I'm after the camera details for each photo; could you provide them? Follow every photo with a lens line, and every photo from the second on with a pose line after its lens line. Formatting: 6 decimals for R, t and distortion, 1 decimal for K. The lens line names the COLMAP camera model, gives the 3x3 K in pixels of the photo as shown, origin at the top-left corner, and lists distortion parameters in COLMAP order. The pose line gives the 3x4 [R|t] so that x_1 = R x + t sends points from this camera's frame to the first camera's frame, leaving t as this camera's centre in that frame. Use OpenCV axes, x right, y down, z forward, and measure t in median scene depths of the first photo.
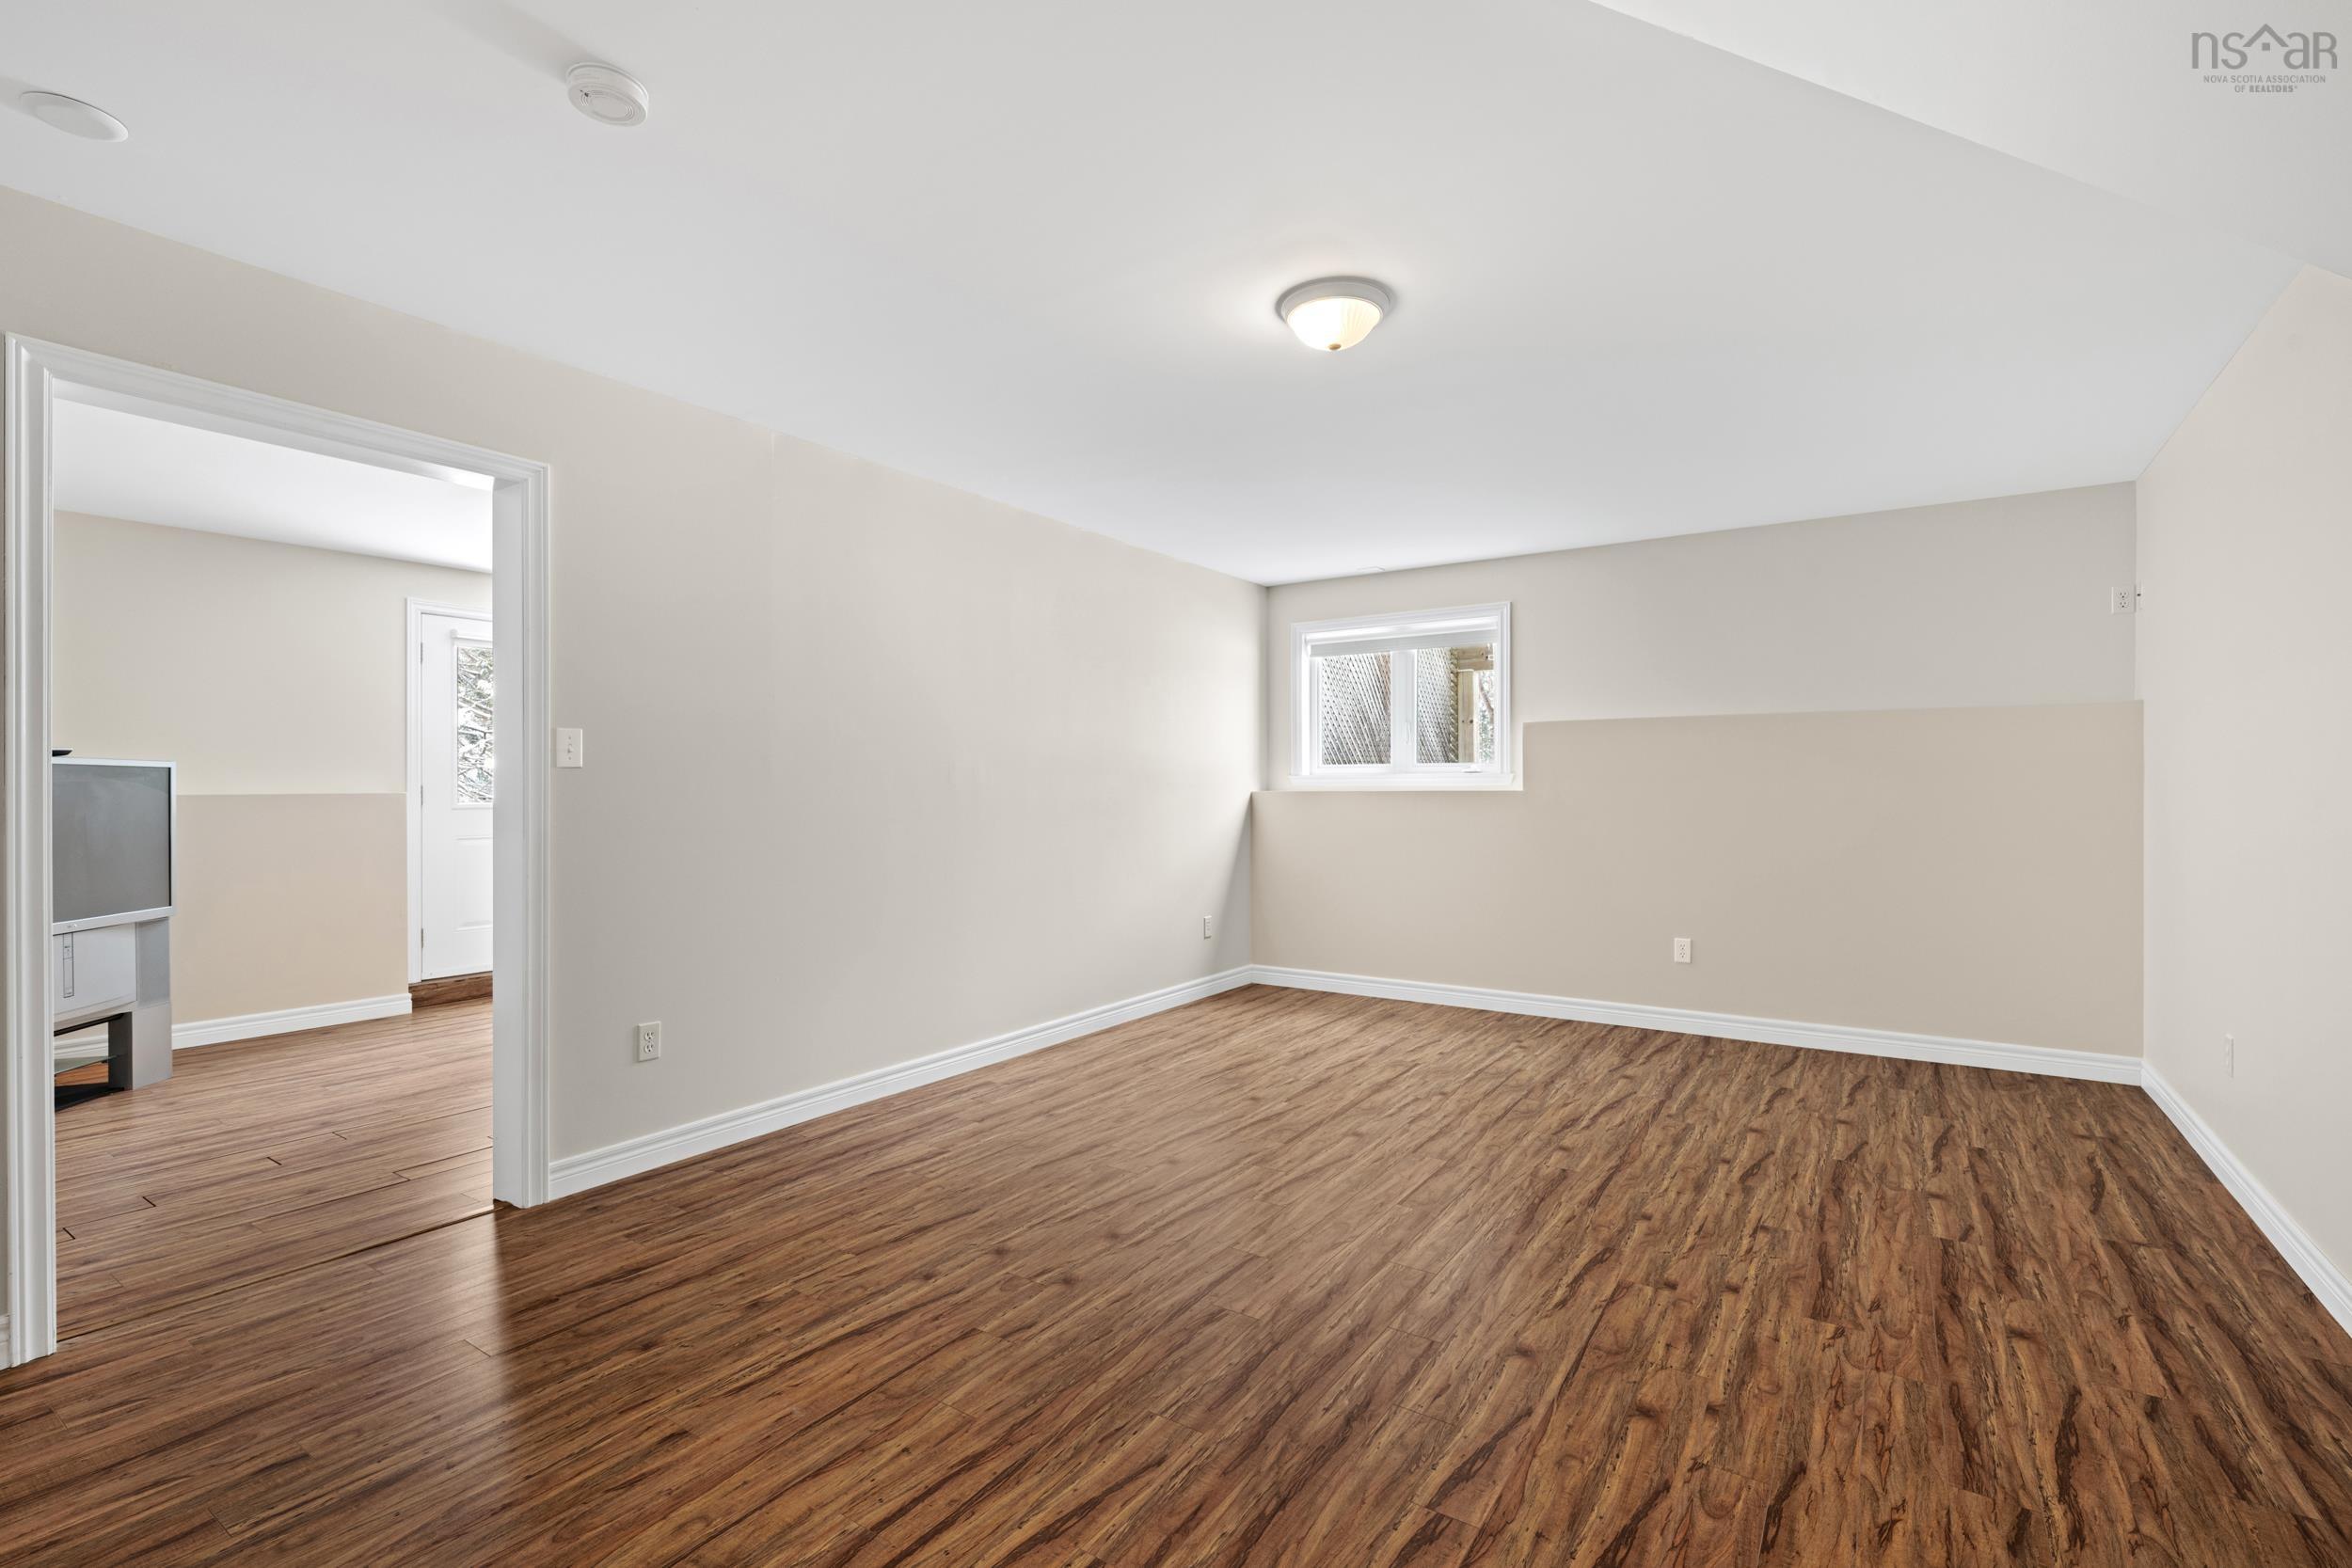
lens RADIAL K [[1059.8, 0, 1208.9], [0, 1059.8, 786.9], [0, 0, 1]] dist [-0.002212, -0.000195]
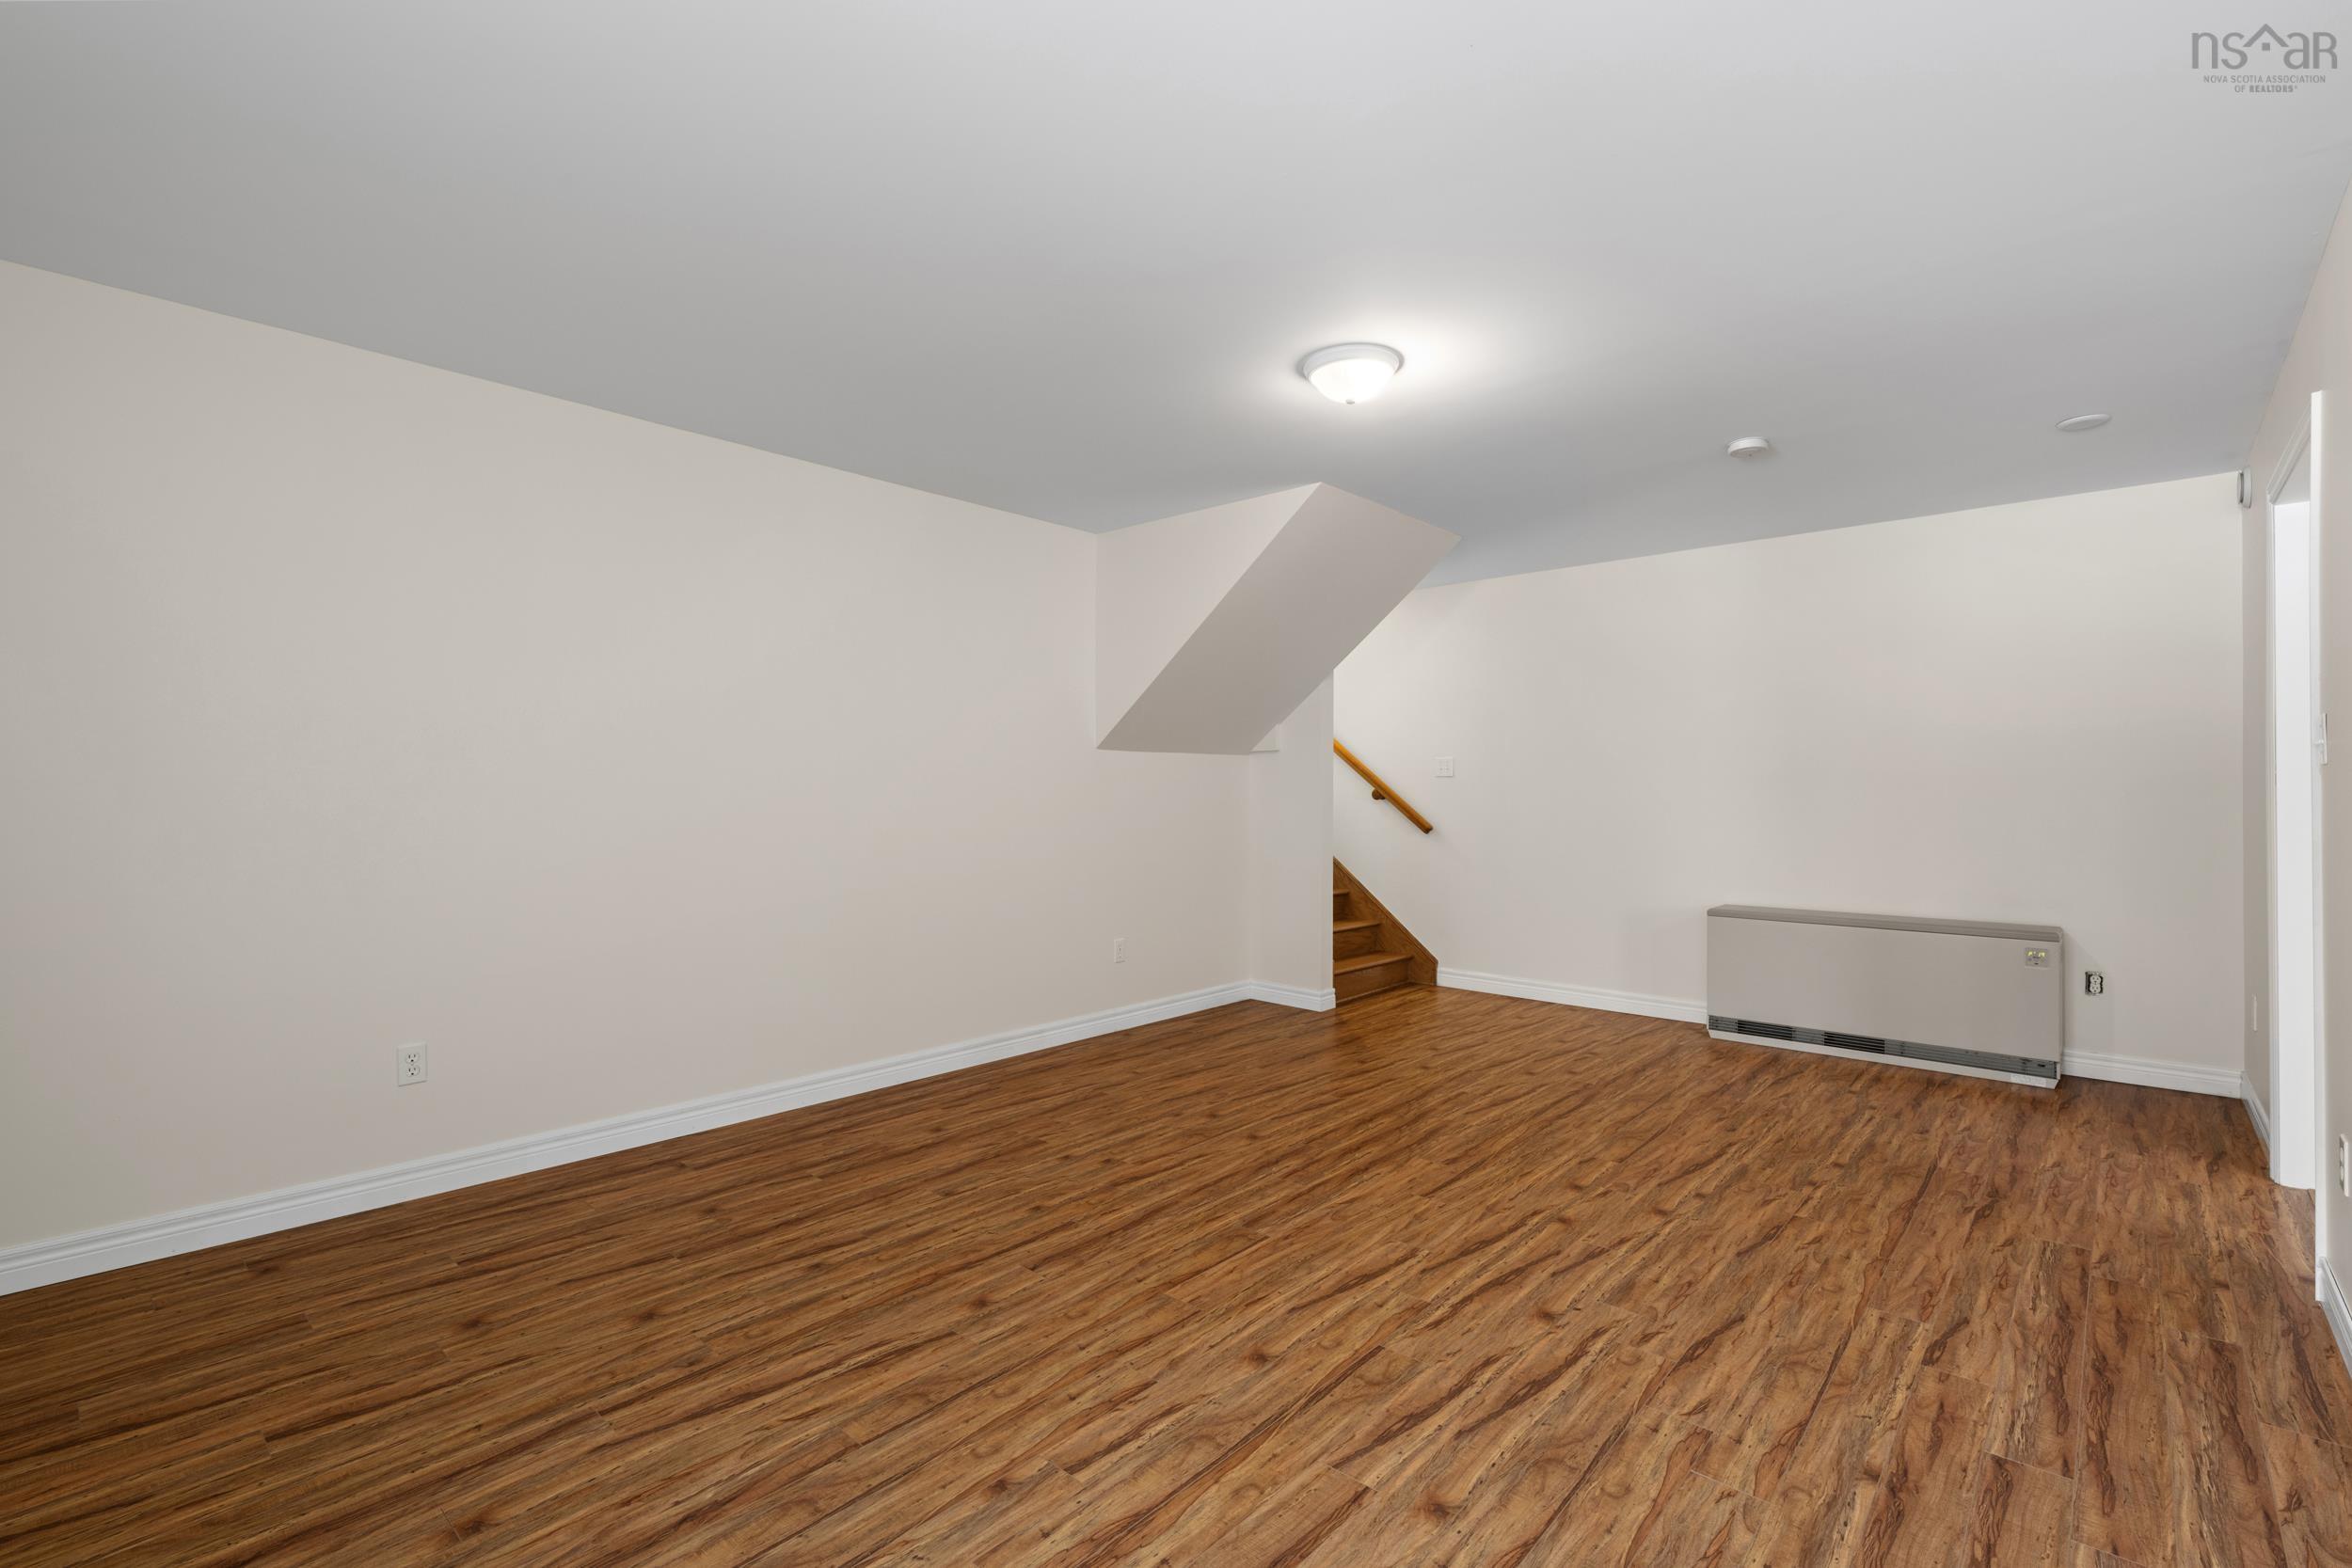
lens RADIAL K [[1029.0, 0, 1178.0], [0, 1029.0, 785.5], [0, 0, 1]] dist [-0.000582, 0.000165]
pose [[-0.984603, 0.001939, 0.174792, 0.095467], [0.000835, 0.999979, -0.006390, 0.000722], [-0.174801, -0.006146, -0.984585, 1.859610]]
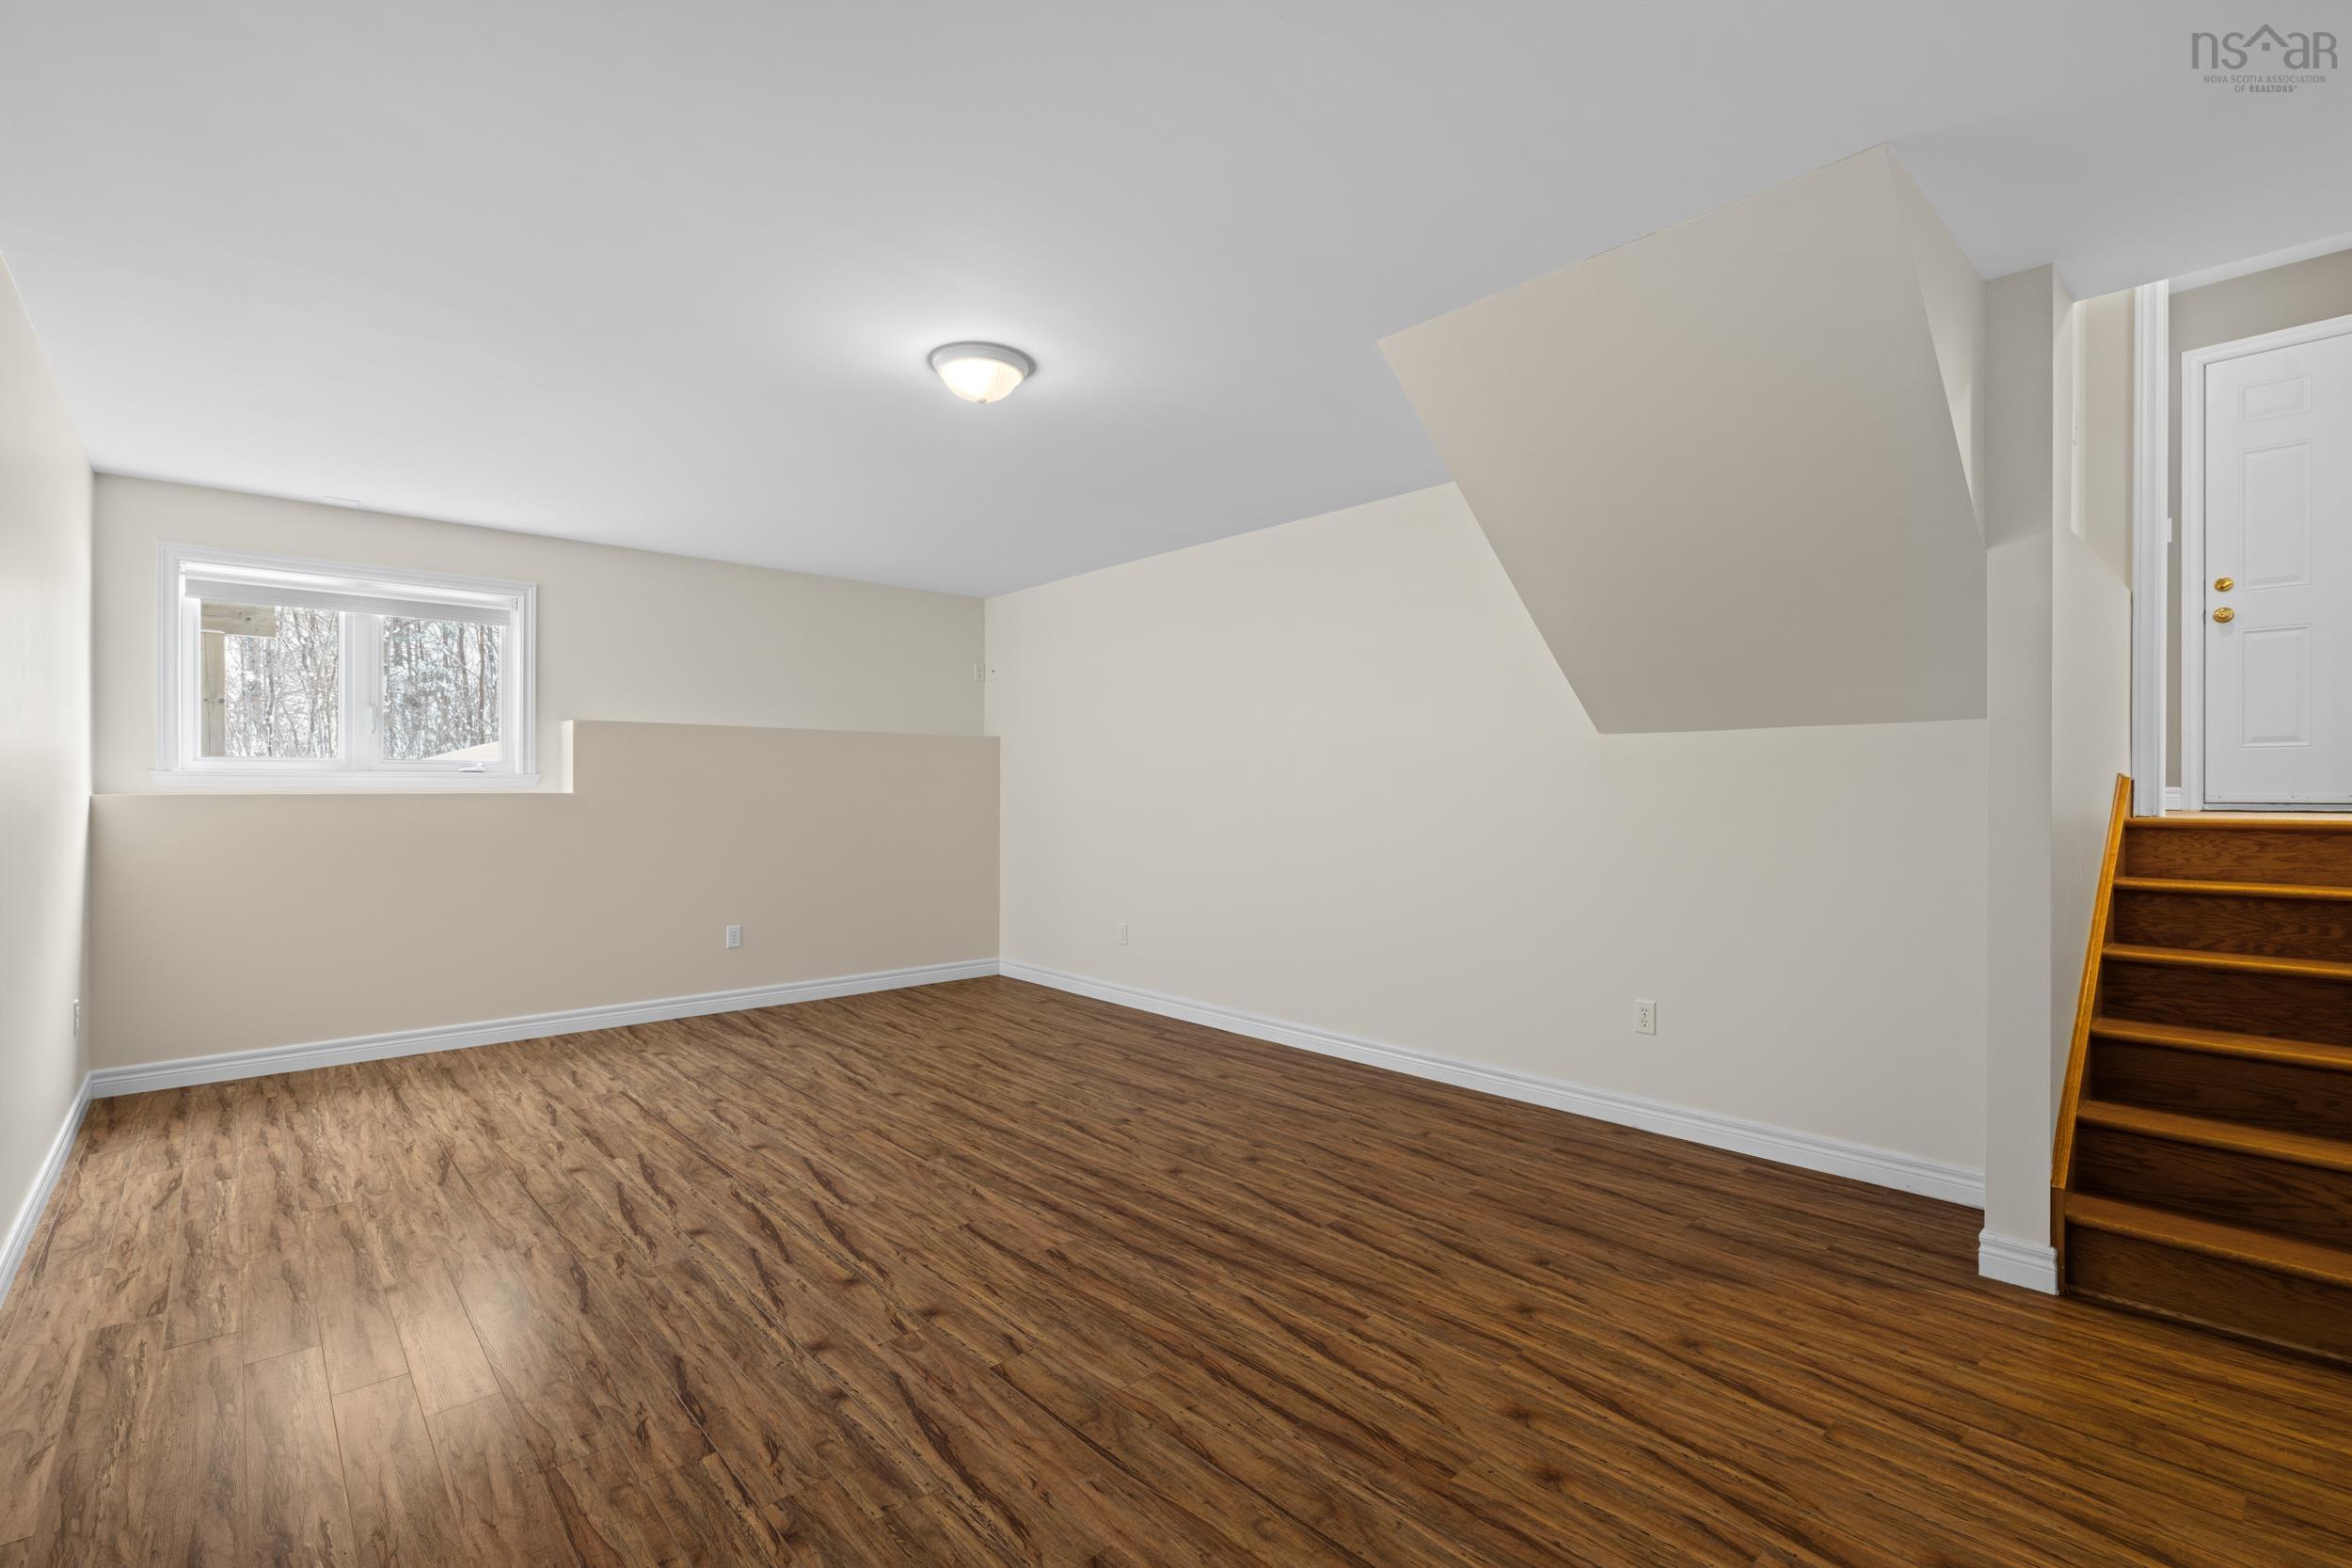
lens RADIAL K [[1029.0, 0, 1178.0], [0, 1029.0, 785.5], [0, 0, 1]] dist [-0.000582, 0.000165]
pose [[0.254800, 0.006499, 0.966972, -0.786580], [-0.002023, 0.999979, -0.006187, 0.002957], [-0.966992, -0.000380, 0.254808, 0.453172]]
